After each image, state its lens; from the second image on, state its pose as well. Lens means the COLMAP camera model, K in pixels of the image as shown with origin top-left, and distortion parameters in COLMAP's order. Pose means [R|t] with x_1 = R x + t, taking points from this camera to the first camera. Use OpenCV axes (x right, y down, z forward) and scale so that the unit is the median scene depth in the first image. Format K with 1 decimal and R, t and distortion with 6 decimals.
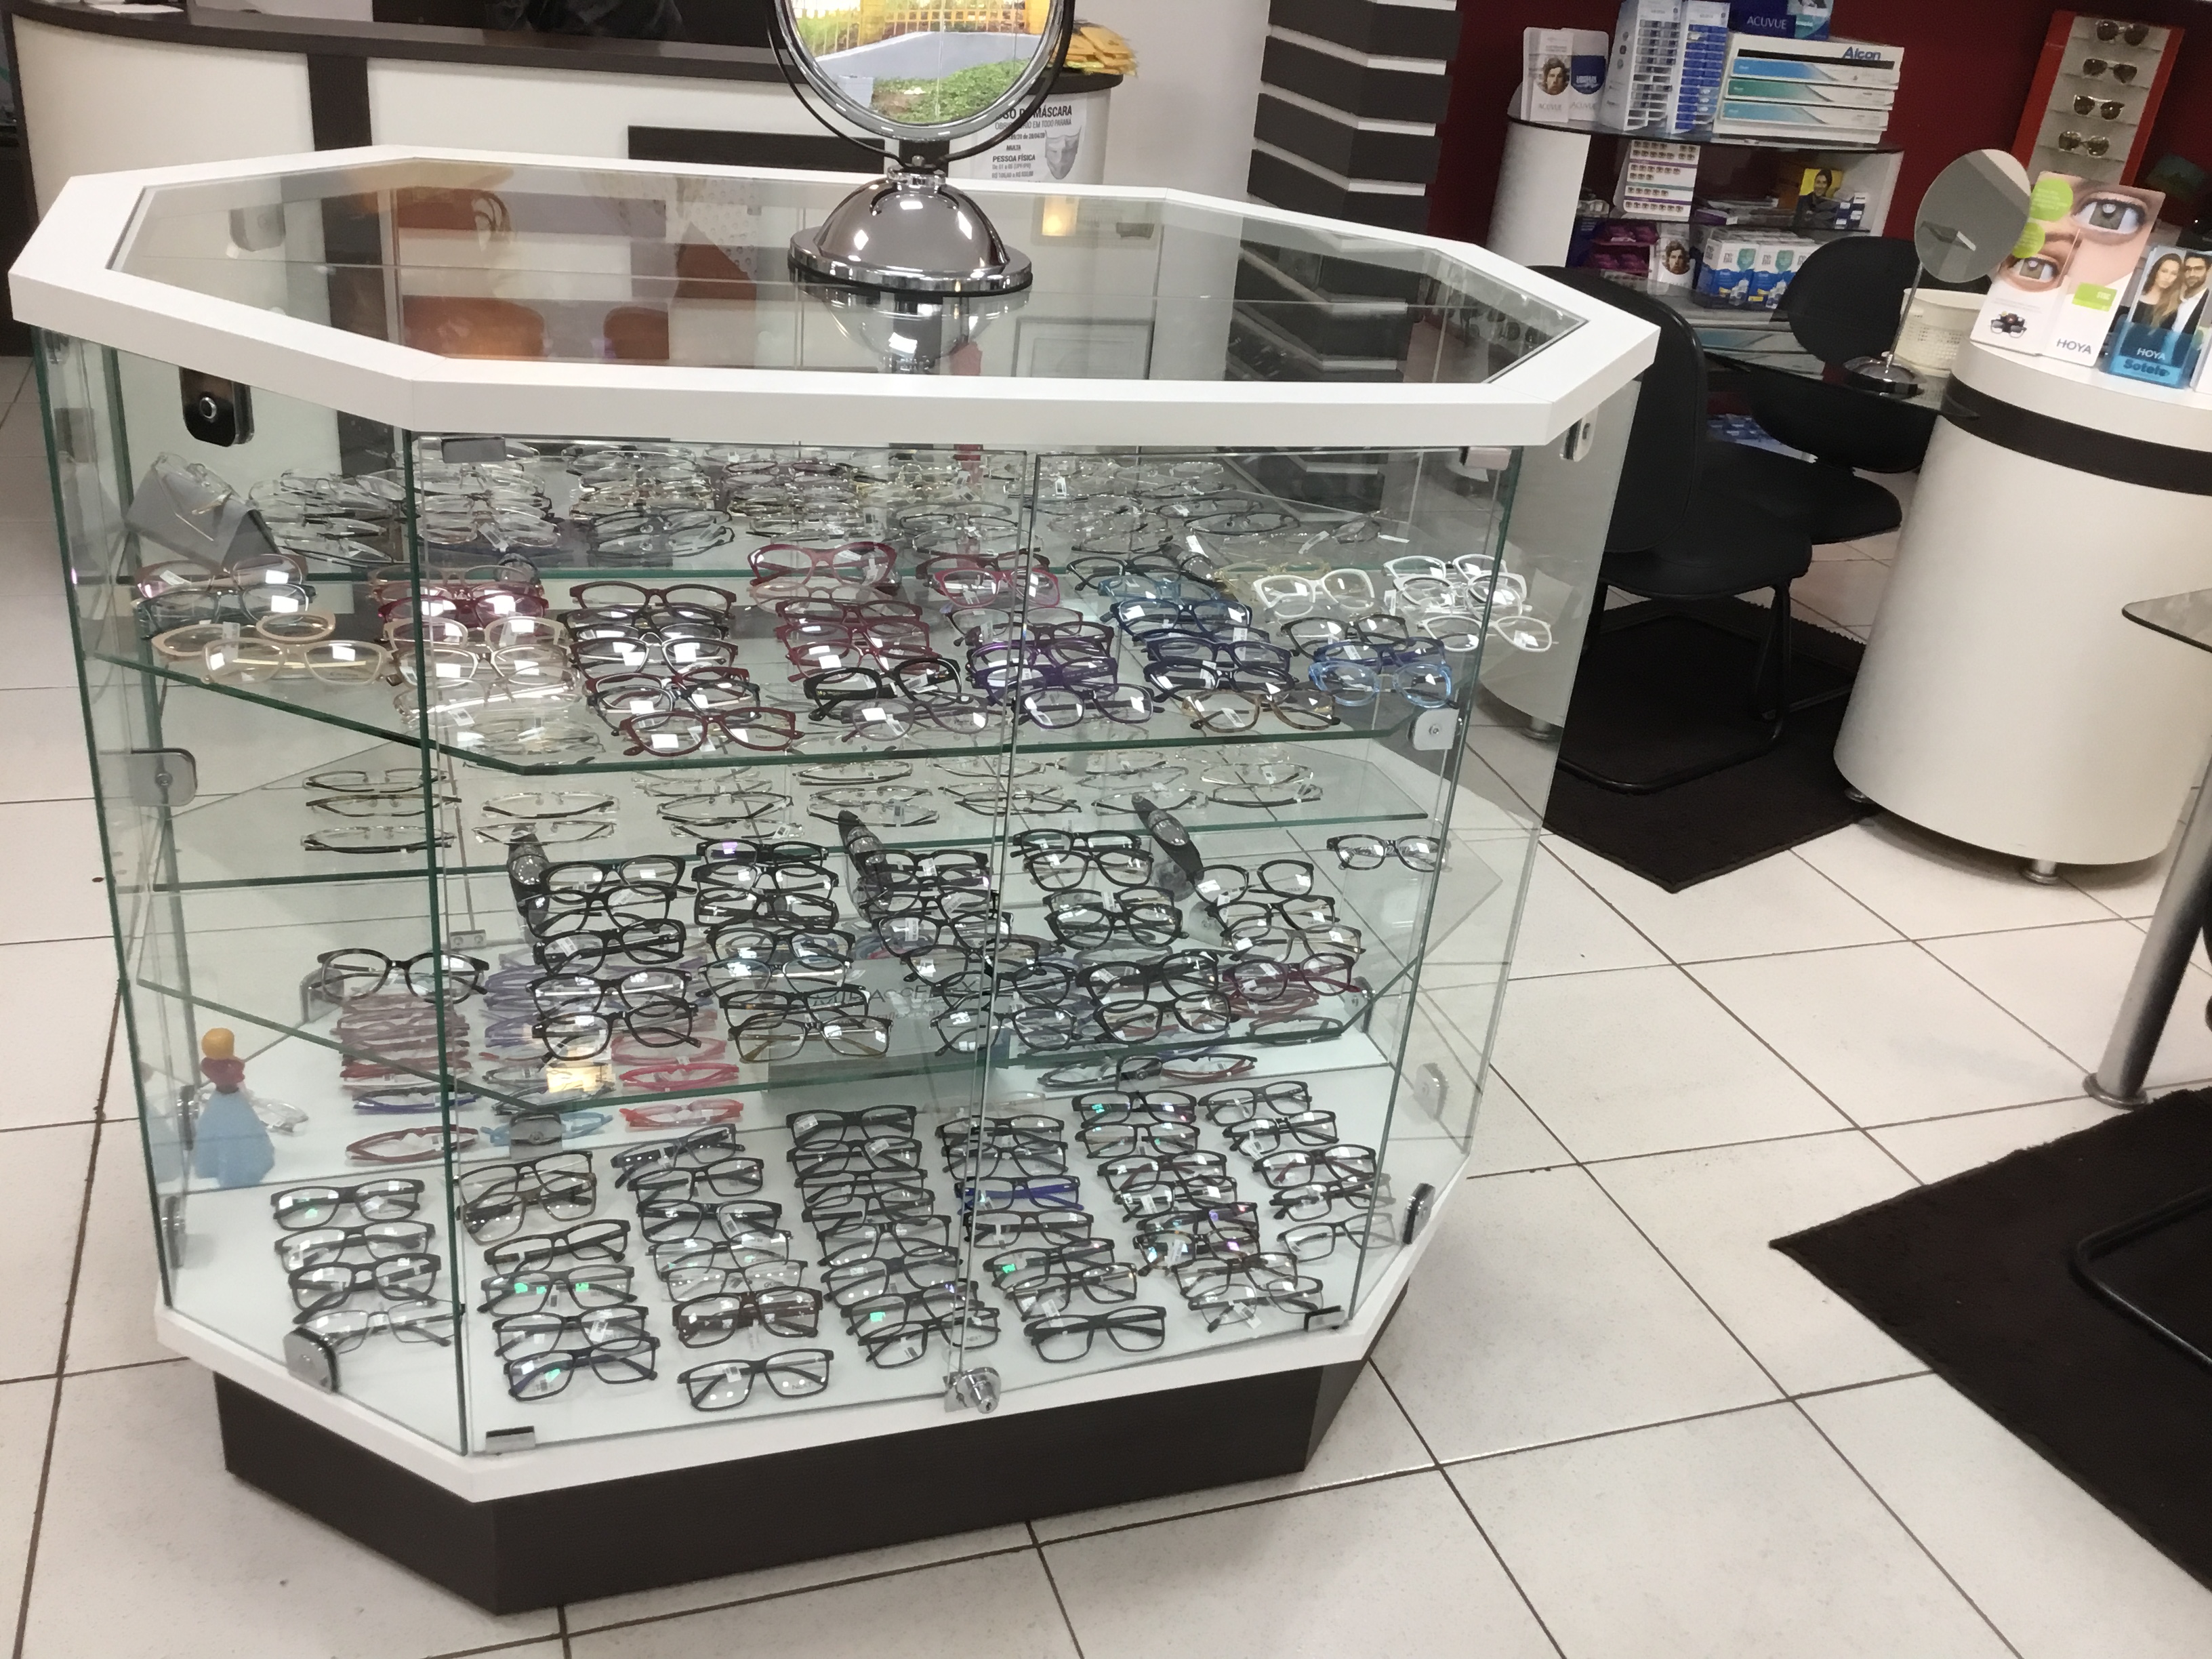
lens RADIAL K [[2001.5, 0, 1106.0], [0, 2001.5, 829.5], [0, 0, 1]] dist [0.033125, -0.057977]
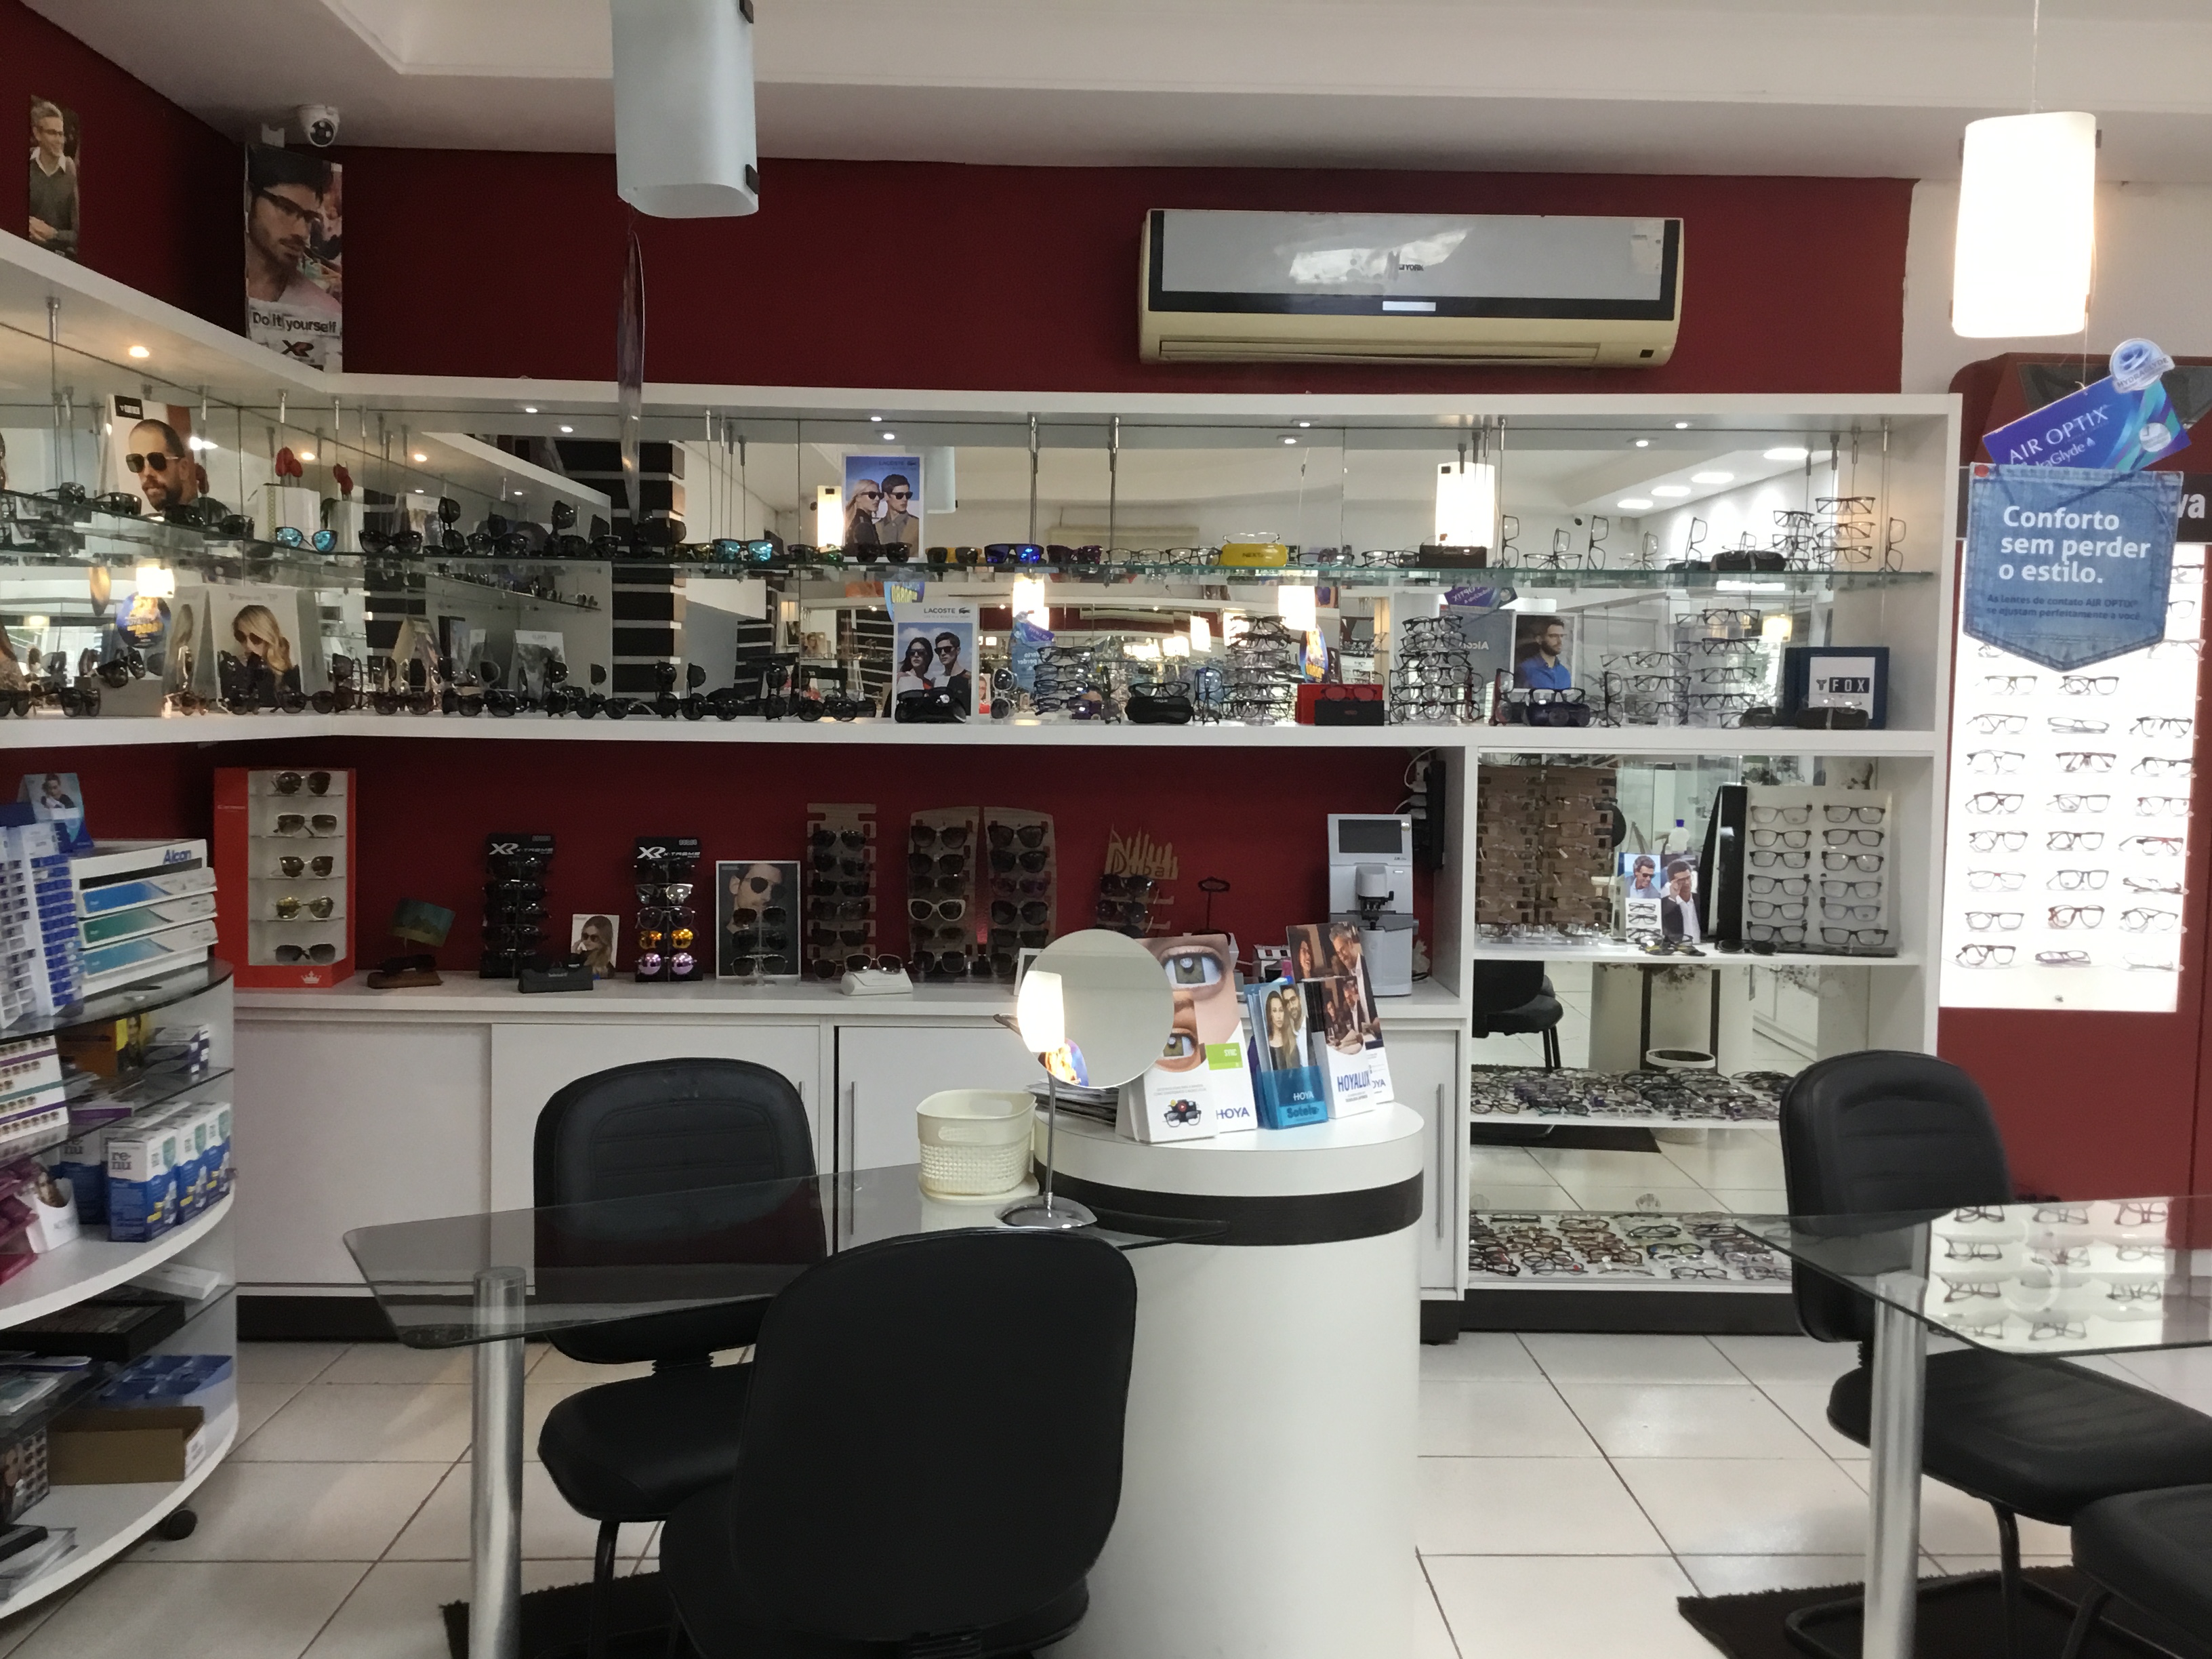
lens RADIAL K [[2007.4, 0, 1123.2], [0, 2007.4, 834.3], [0, 0, 1]] dist [0.078037, -0.120862]
pose [[0.299714, -0.158953, 0.940694, -0.222450], [0.443149, 0.896389, 0.010275, -0.253087], [-0.844862, 0.413788, 0.339100, 0.464242]]
